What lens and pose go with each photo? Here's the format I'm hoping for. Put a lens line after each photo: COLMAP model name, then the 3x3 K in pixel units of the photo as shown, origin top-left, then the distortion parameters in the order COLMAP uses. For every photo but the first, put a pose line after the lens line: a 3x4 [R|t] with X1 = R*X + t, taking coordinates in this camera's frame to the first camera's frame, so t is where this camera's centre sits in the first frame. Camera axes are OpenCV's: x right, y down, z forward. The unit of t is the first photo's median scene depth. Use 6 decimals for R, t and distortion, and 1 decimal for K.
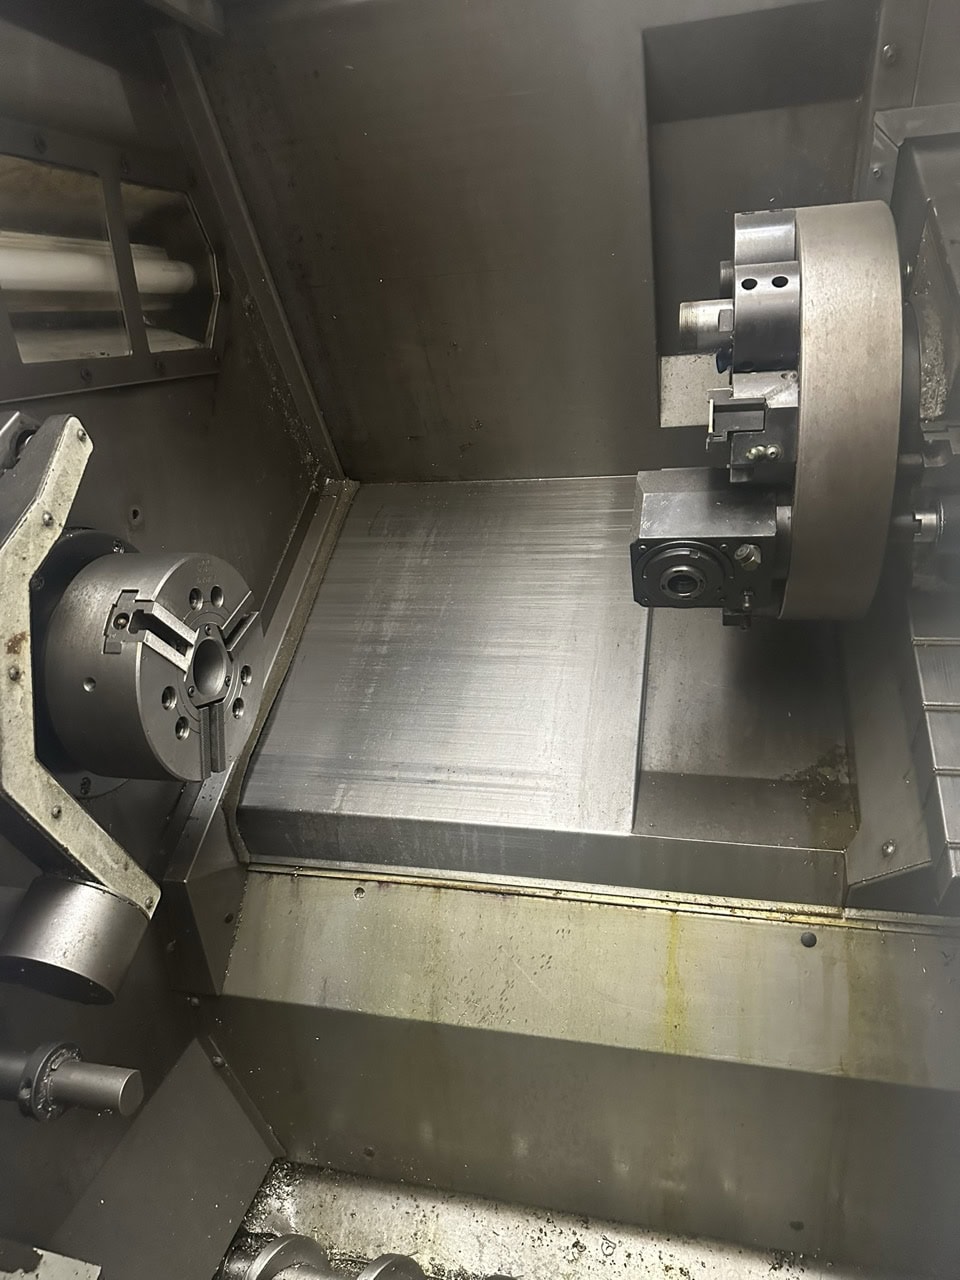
lens RADIAL K [[919.1, 0, 480.0], [0, 919.1, 640.0], [0, 0, 1]] dist [0.002426, -0.003170]
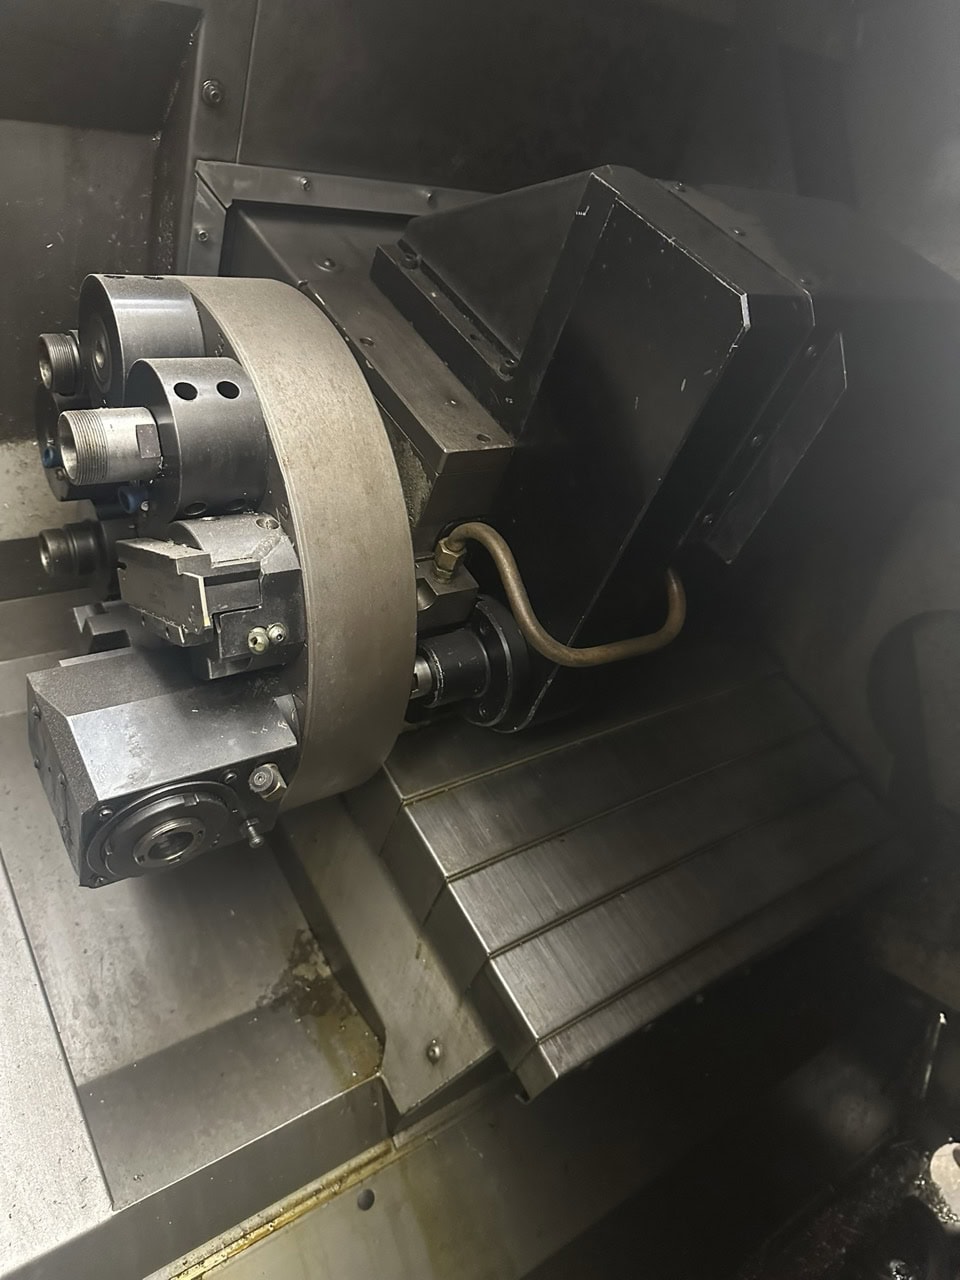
lens RADIAL K [[919.1, 0, 480.0], [0, 919.1, 640.0], [0, 0, 1]] dist [0.002426, -0.003170]
pose [[0.622600, -0.180845, 0.761357, -0.099288], [0.201074, 0.977234, 0.067694, -0.182745], [-0.756266, 0.110943, 0.644790, 0.367327]]
